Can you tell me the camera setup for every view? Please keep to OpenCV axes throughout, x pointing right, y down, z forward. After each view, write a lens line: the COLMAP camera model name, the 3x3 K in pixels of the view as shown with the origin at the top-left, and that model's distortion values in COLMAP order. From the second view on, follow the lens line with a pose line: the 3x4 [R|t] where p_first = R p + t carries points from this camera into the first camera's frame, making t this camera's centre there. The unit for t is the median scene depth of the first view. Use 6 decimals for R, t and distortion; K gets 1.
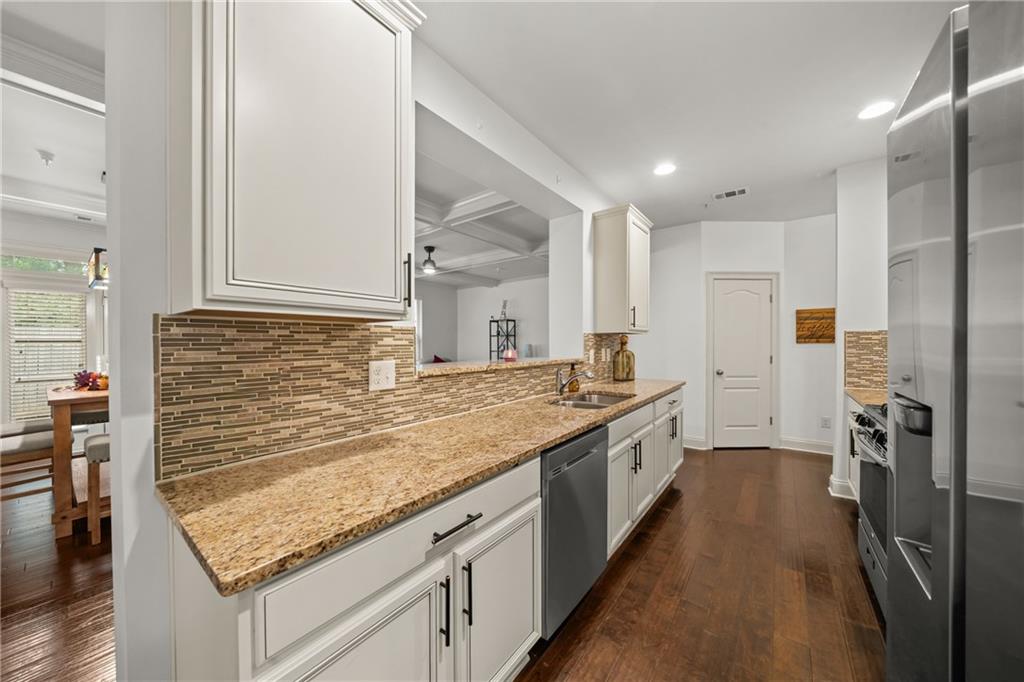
lens RADIAL K [[350.5, 0, 506.7], [0, 350.5, 345.2], [0, 0, 1]] dist [-0.004851, -0.000267]
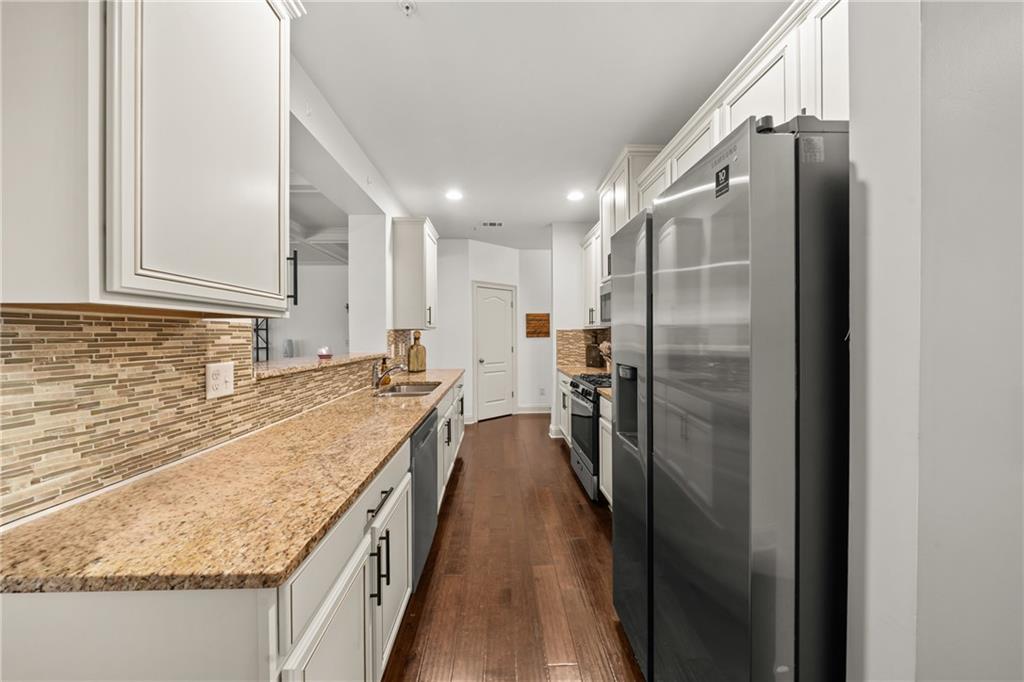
lens RADIAL K [[350.5, 0, 504.8], [0, 350.5, 337.7], [0, 0, 1]] dist [-0.004851, -0.000267]
pose [[0.773373, -0.005751, 0.633926, -0.293596], [0.008311, 0.999965, -0.001067, -0.008293], [-0.633897, 0.006094, 0.773393, -0.080898]]
